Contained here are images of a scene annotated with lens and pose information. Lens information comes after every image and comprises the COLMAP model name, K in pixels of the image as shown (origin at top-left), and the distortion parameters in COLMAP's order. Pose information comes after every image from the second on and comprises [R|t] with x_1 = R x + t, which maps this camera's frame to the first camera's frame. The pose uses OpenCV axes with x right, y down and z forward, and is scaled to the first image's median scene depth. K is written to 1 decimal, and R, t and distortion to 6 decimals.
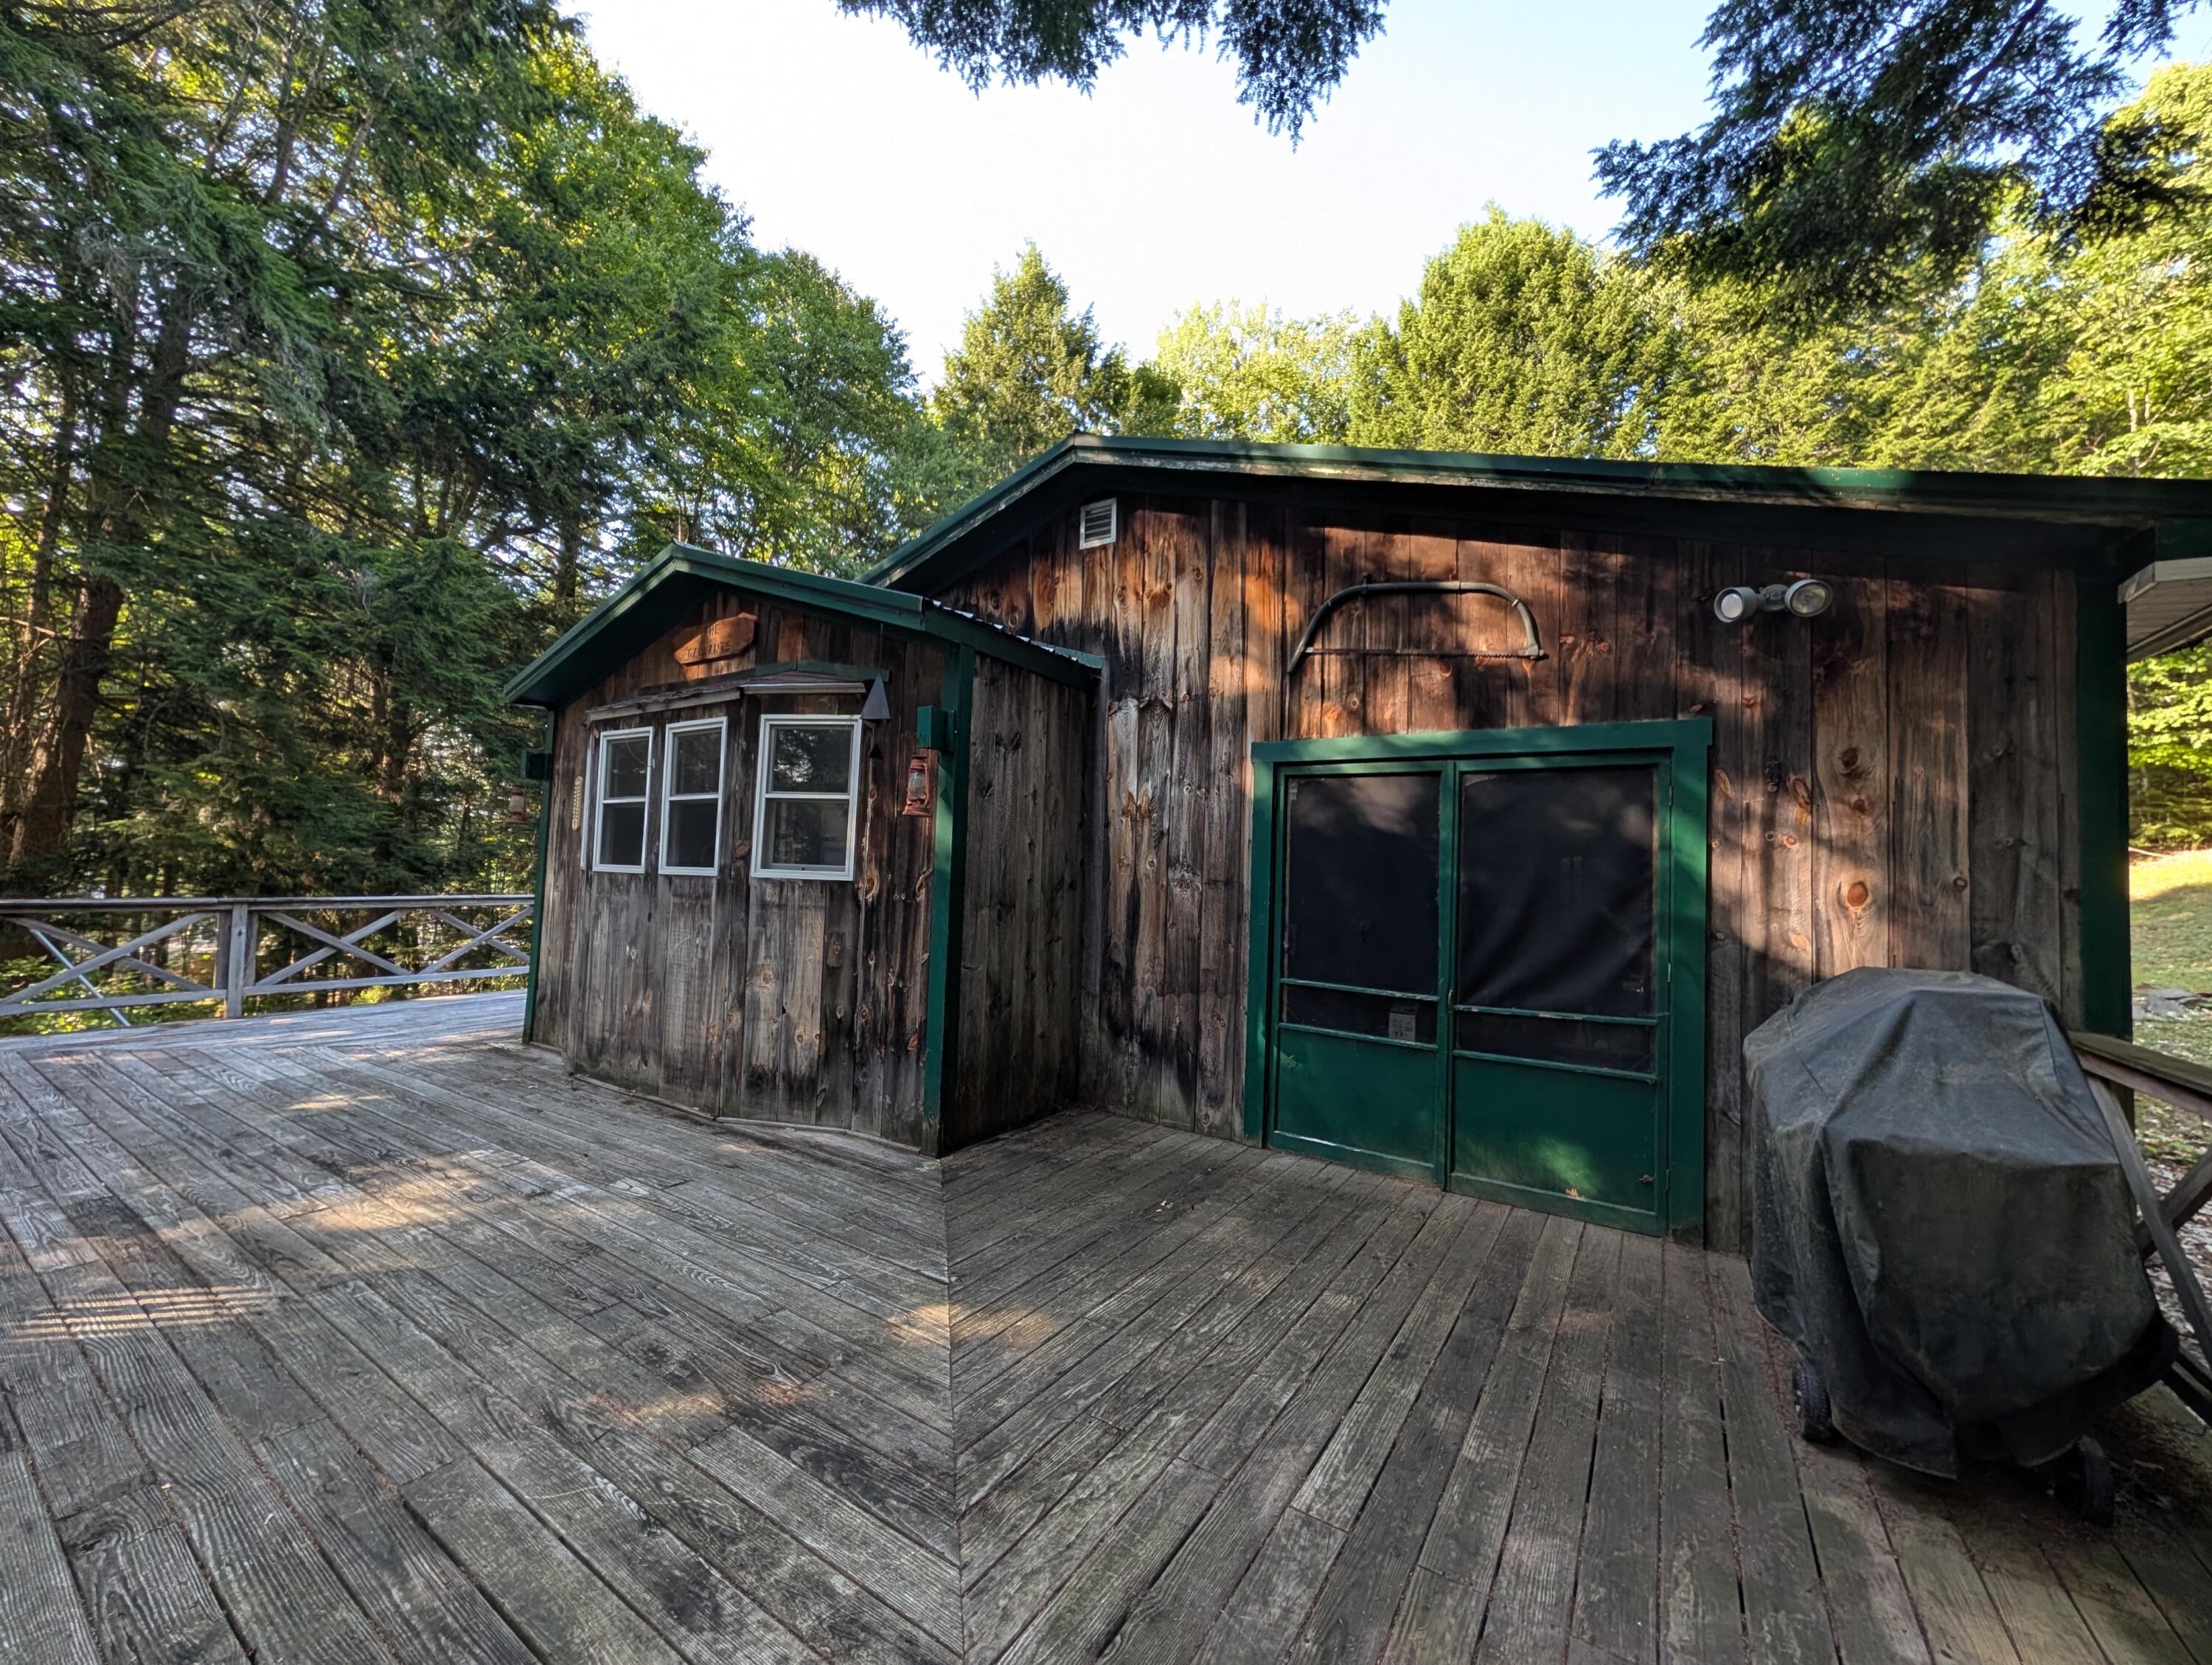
lens RADIAL K [[862.3, 0, 1111.4], [0, 862.3, 834.6], [0, 0, 1]] dist [0.001586, 0.000129]
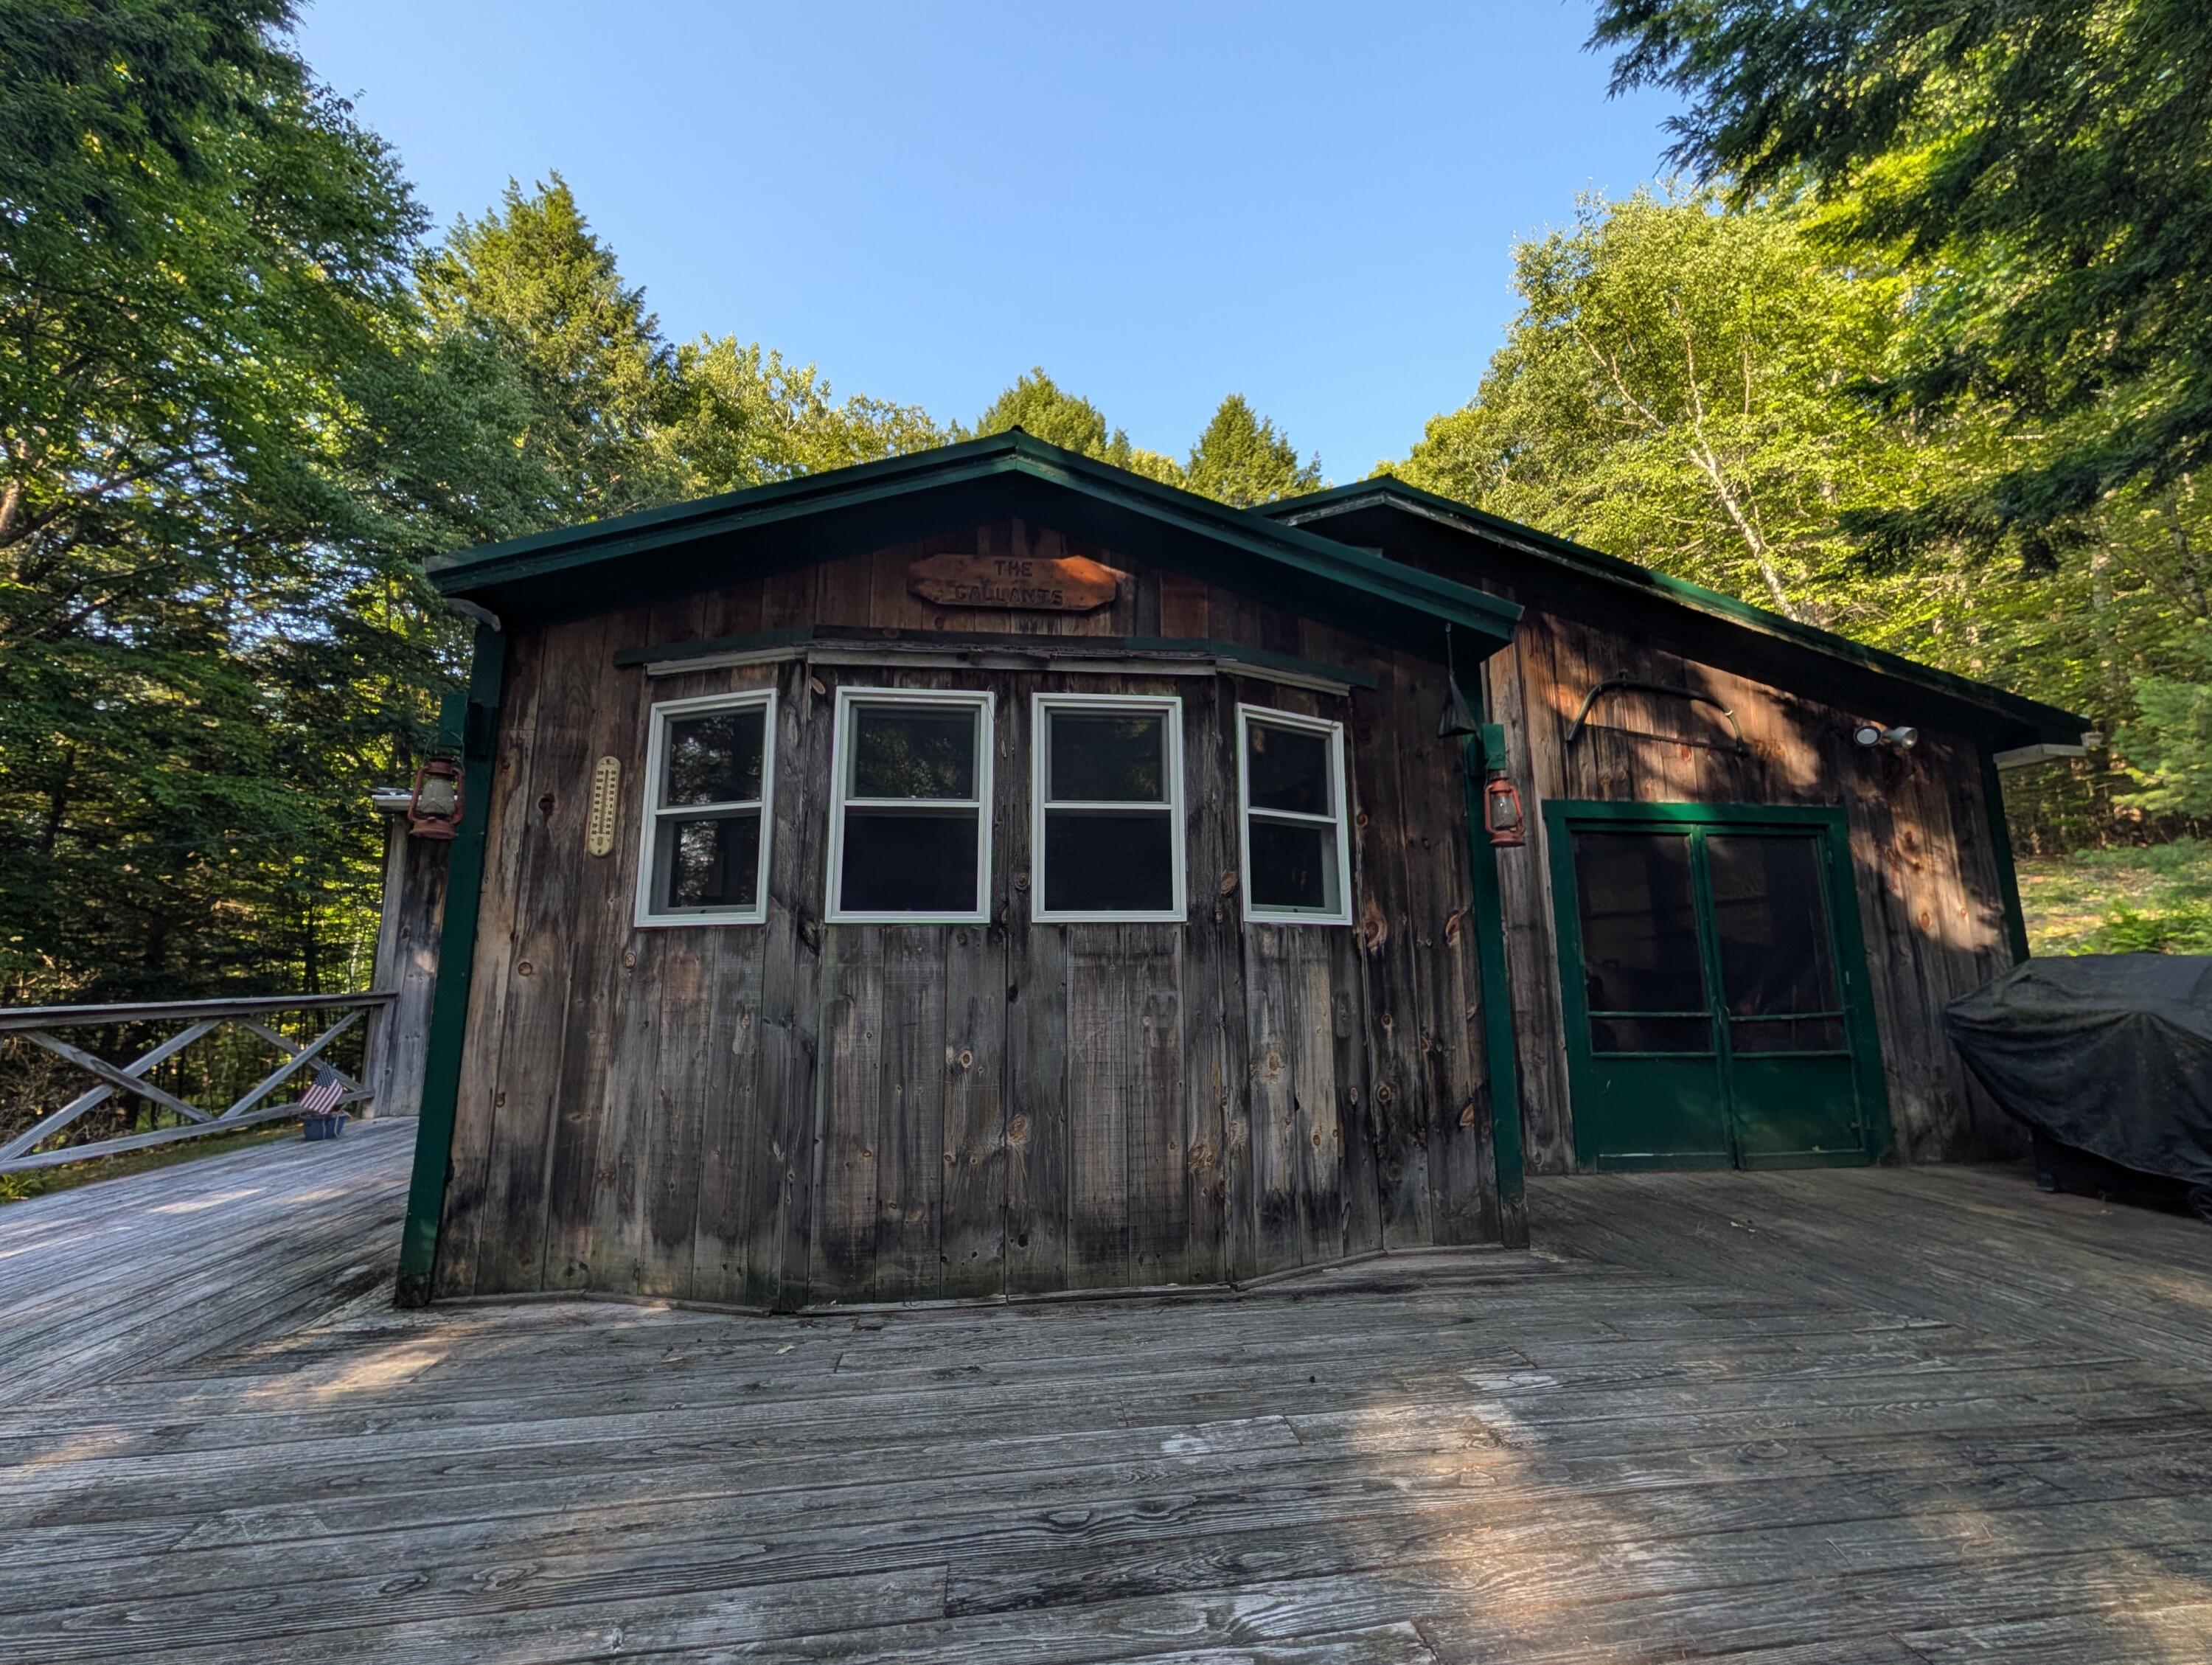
lens RADIAL K [[862.3, 0, 1100.0], [0, 862.3, 833.7], [0, 0, 1]] dist [0.001586, 0.000129]
pose [[0.762078, 0.065848, 0.644128, -0.994375], [0.002326, 0.994531, -0.104420, 0.051993], [-0.647481, 0.081074, 0.757757, 0.539817]]
